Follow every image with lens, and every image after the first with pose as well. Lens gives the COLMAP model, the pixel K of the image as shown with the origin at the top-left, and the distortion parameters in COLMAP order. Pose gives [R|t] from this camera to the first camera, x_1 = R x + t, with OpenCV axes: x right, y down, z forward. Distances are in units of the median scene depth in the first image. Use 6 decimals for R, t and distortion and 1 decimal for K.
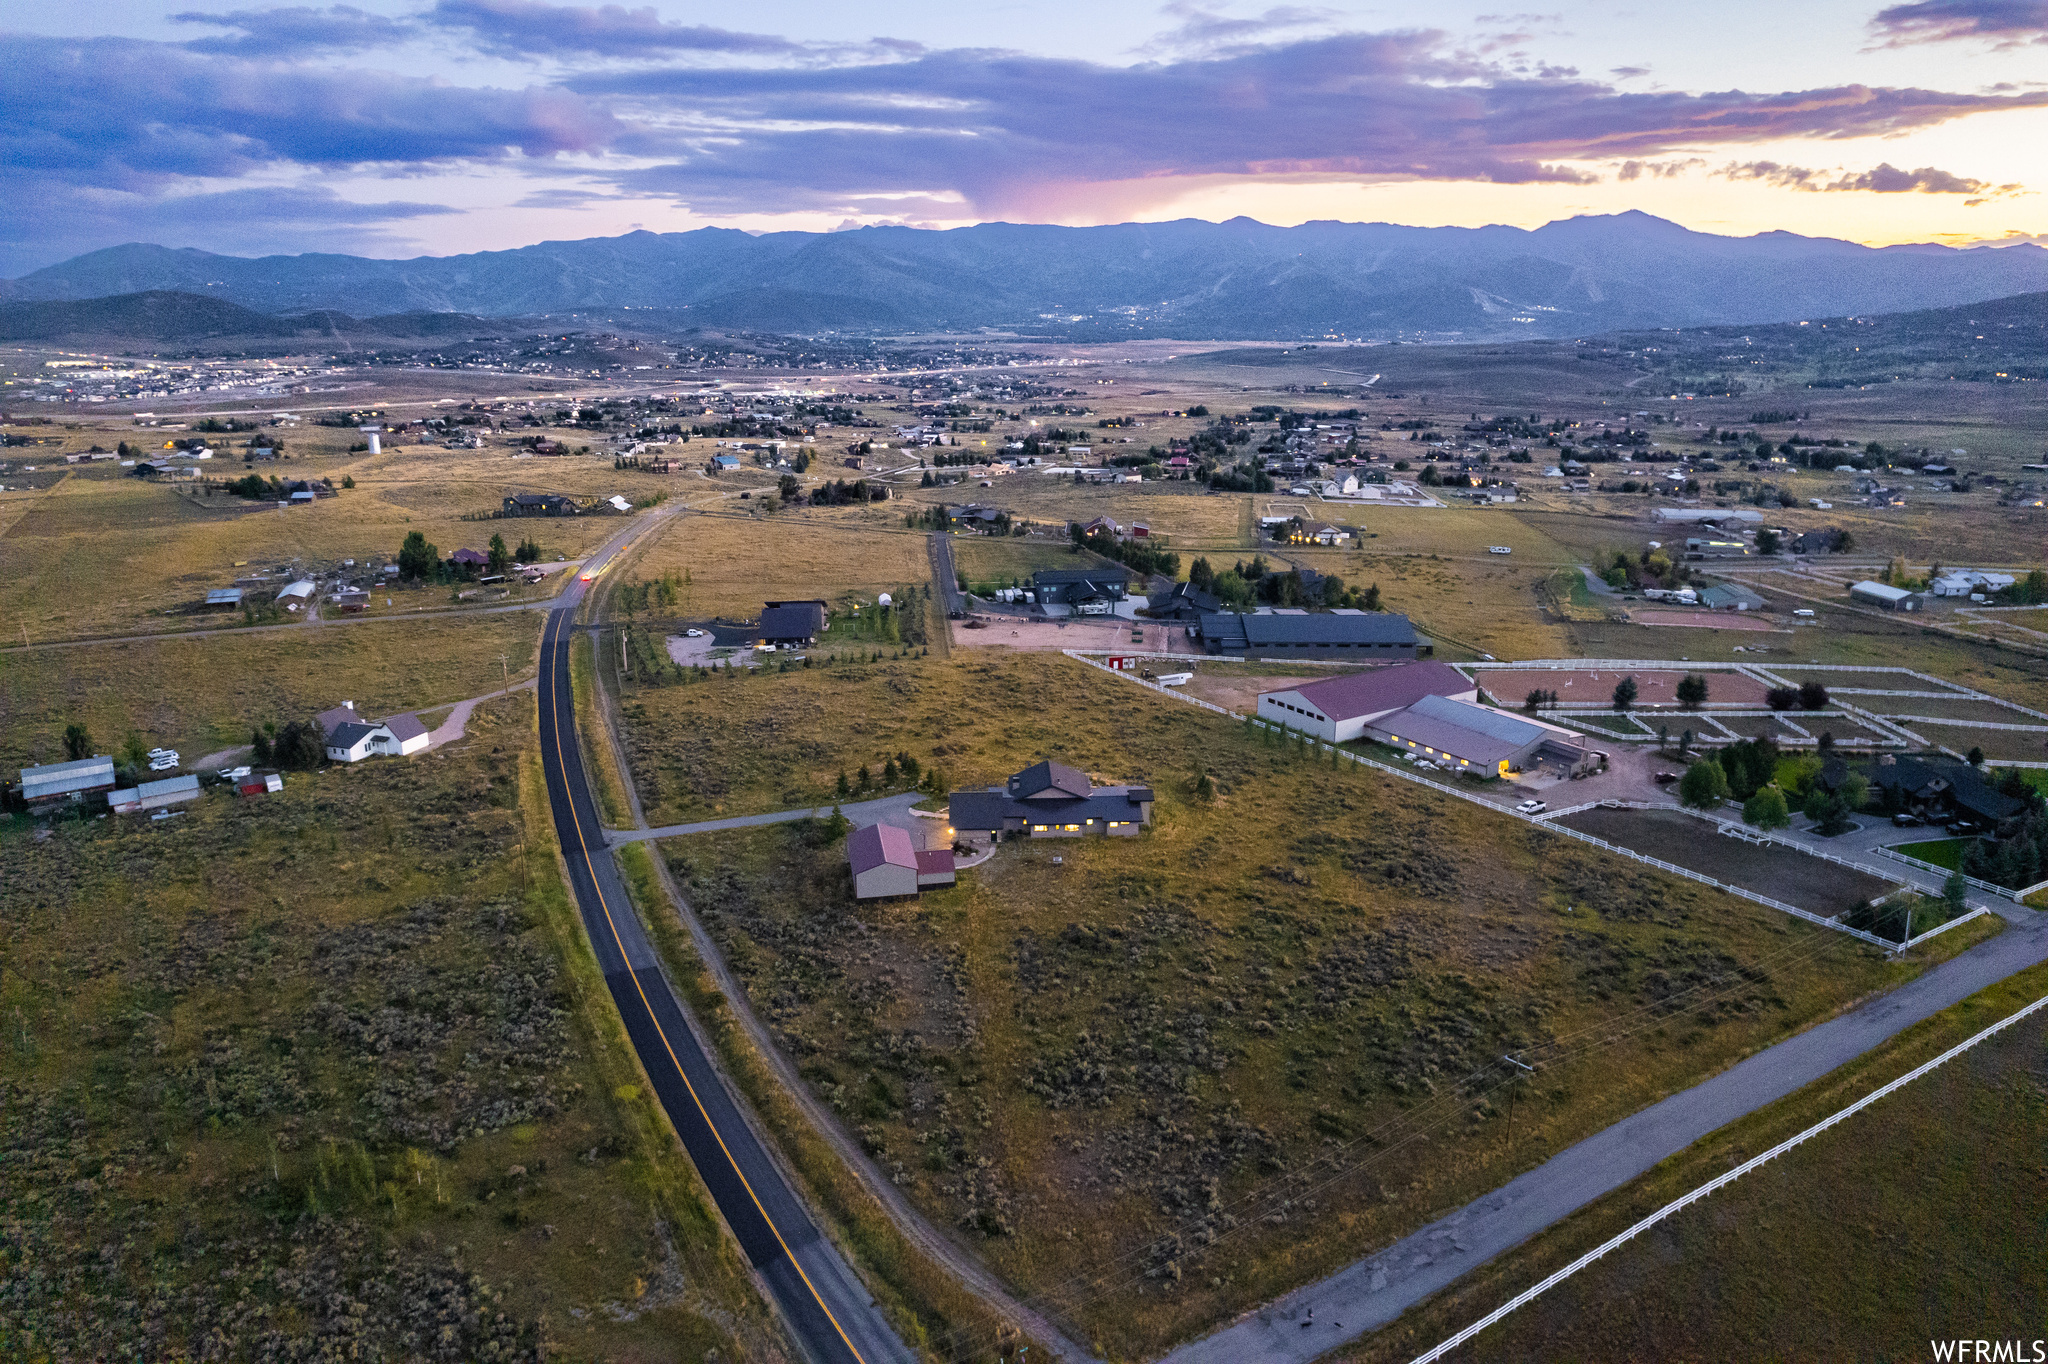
lens RADIAL K [[1311.2, 0, 1024.0], [0, 1311.2, 682.0], [0, 0, 1]] dist [-0.091484, 0.089743]
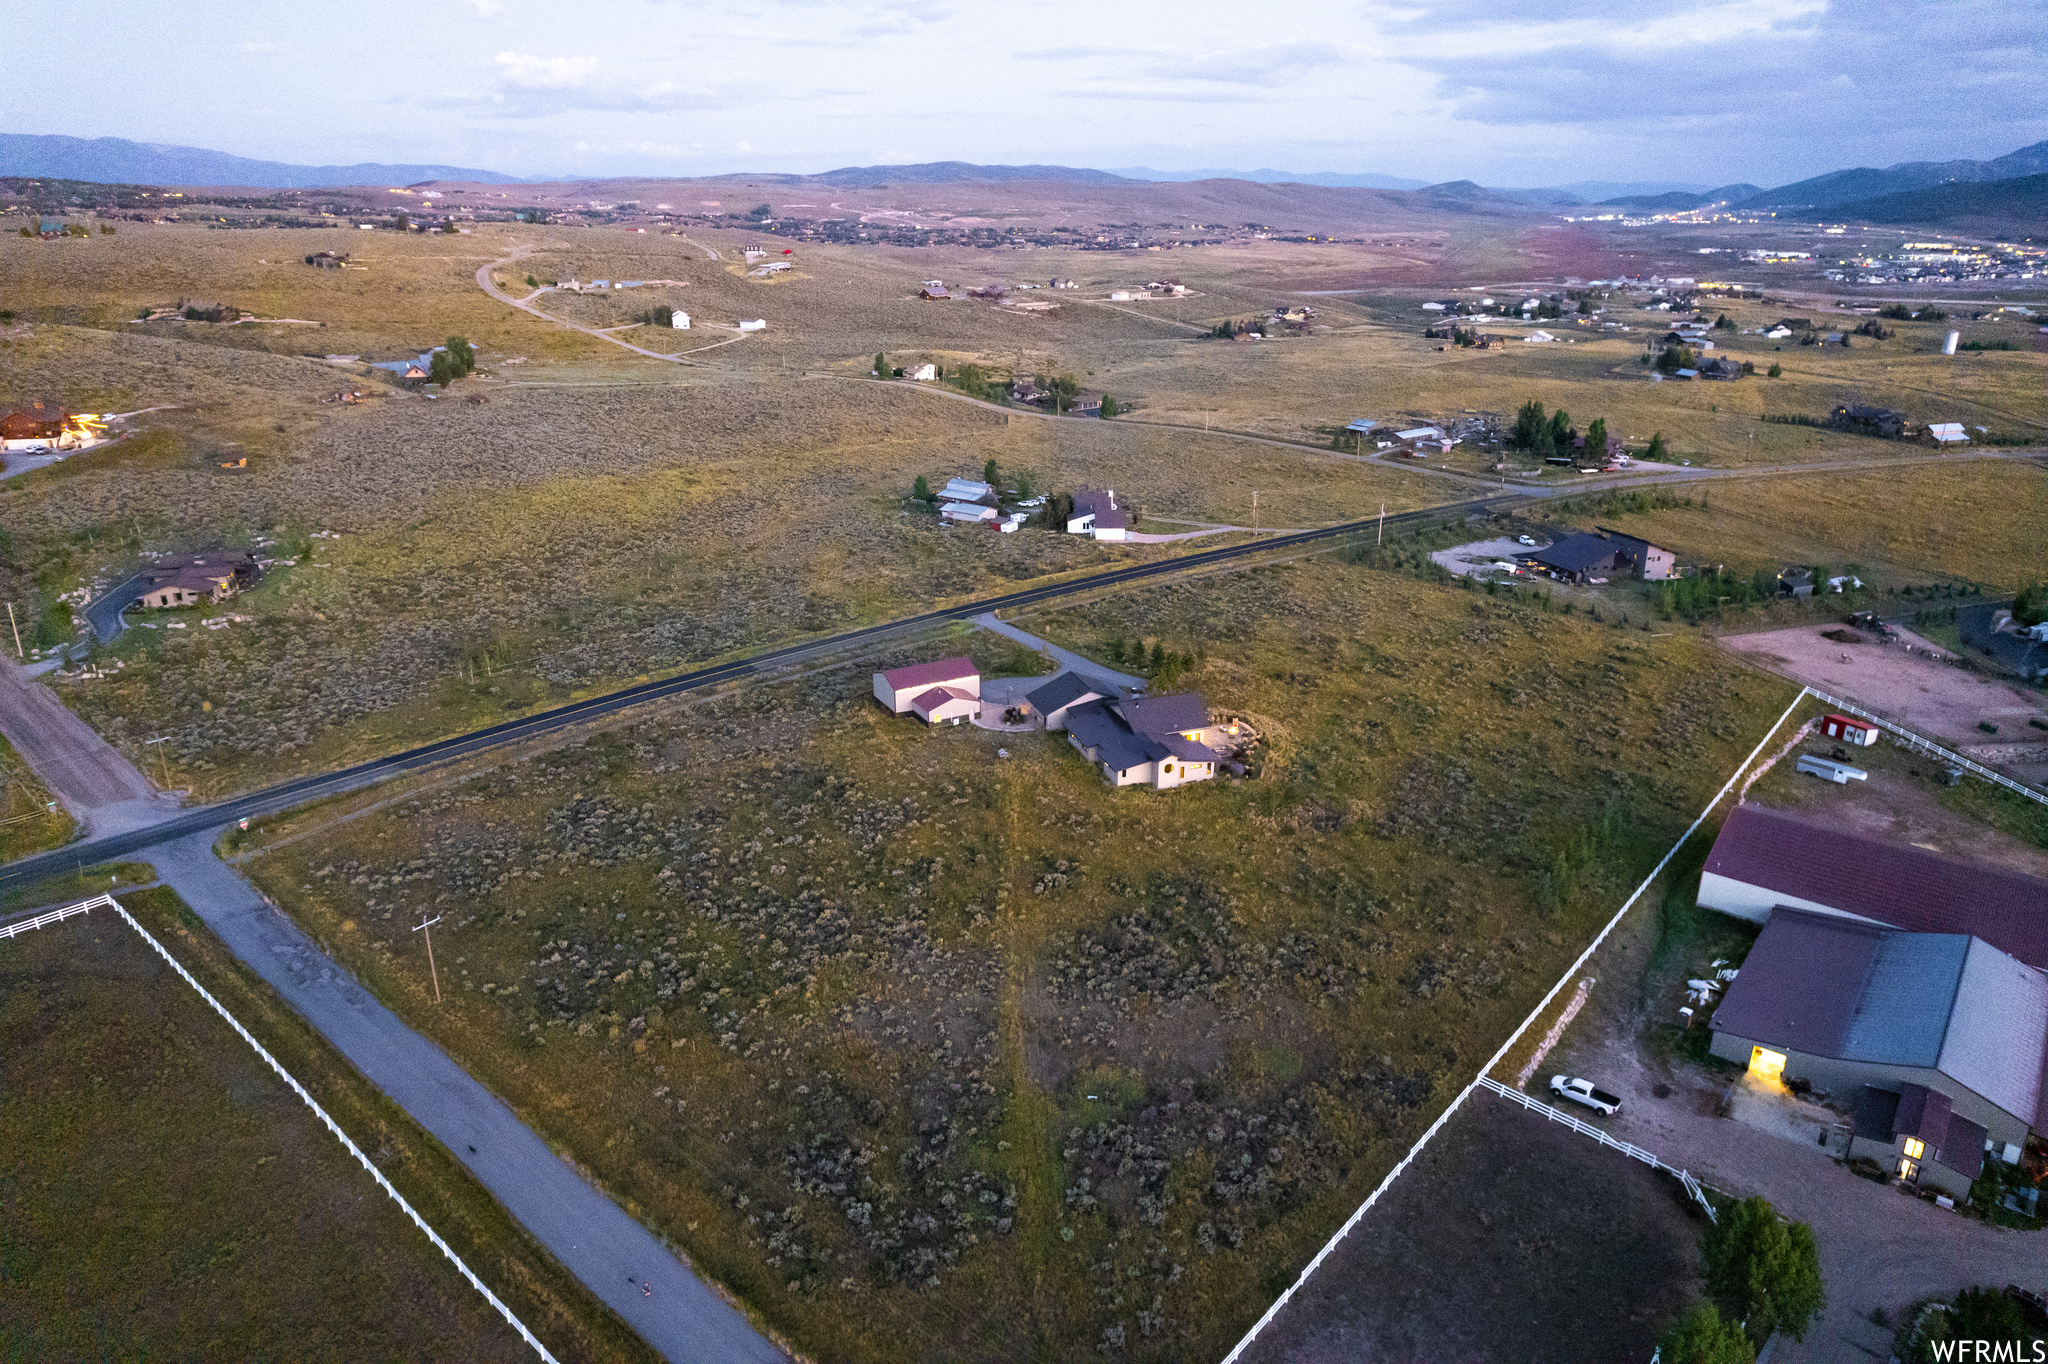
lens RADIAL K [[1309.8, 0, 1024.0], [0, 1309.8, 682.0], [0, 0, 1]] dist [-0.098238, 0.090730]
pose [[0.298886, 0.334703, -0.893667, 0.757883], [-0.258722, 0.929822, 0.261714, -0.143867], [0.918548, 0.152988, 0.364506, 0.584158]]
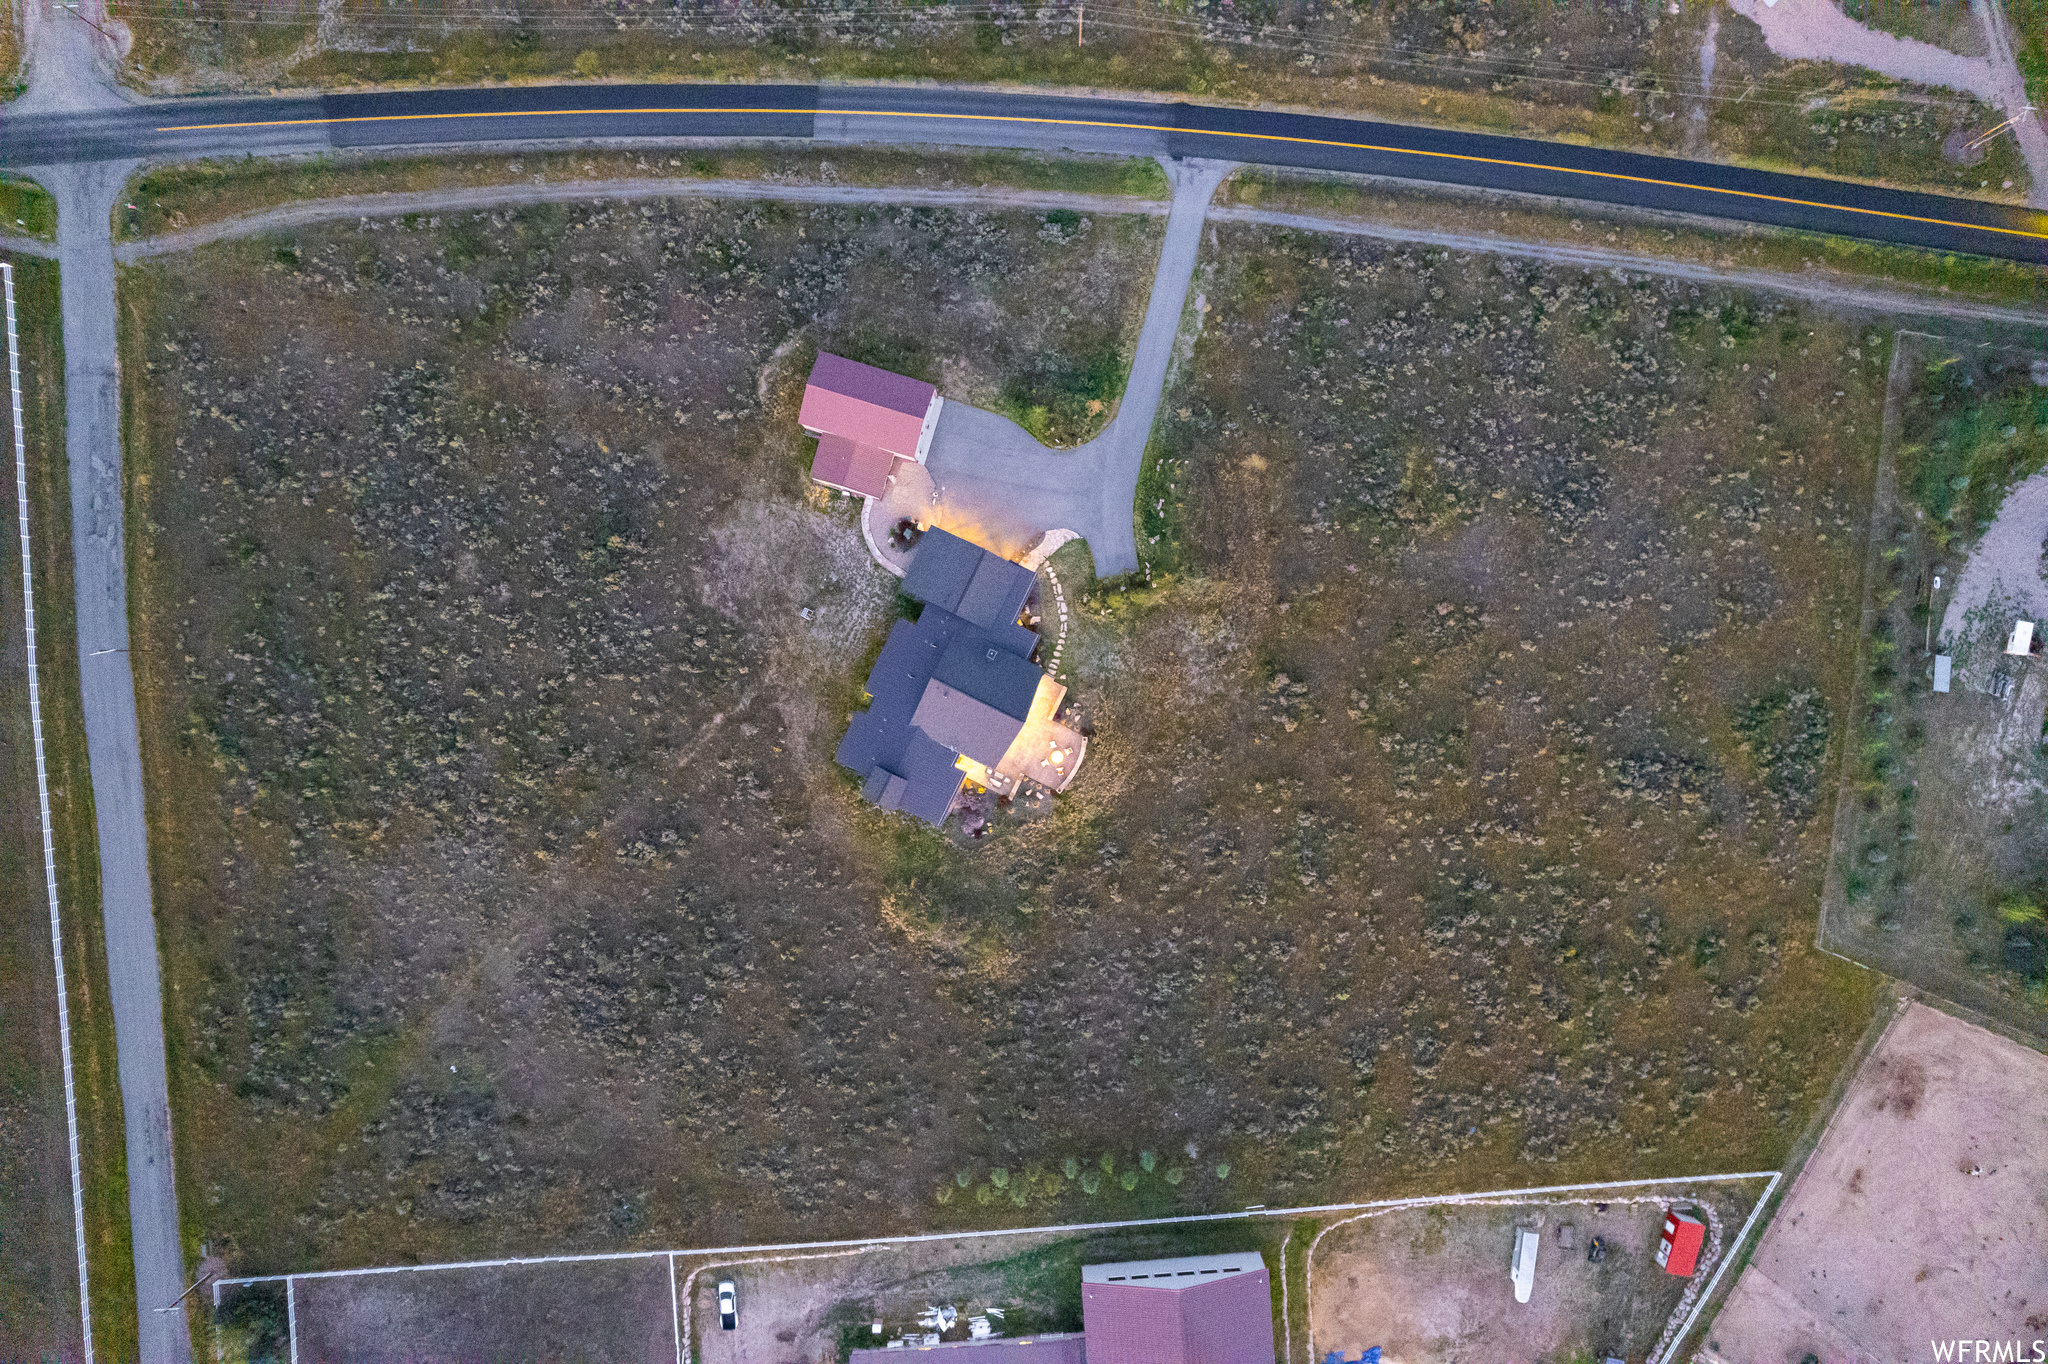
lens RADIAL K [[1311.2, 0, 1024.0], [0, 1311.2, 682.0], [0, 0, 1]] dist [-0.091484, 0.089743]
pose [[-0.472423, 0.881275, 0.013089, -0.009854], [-0.231157, -0.138220, 0.963048, -0.613070], [0.850520, 0.451940, 0.269011, 0.807830]]
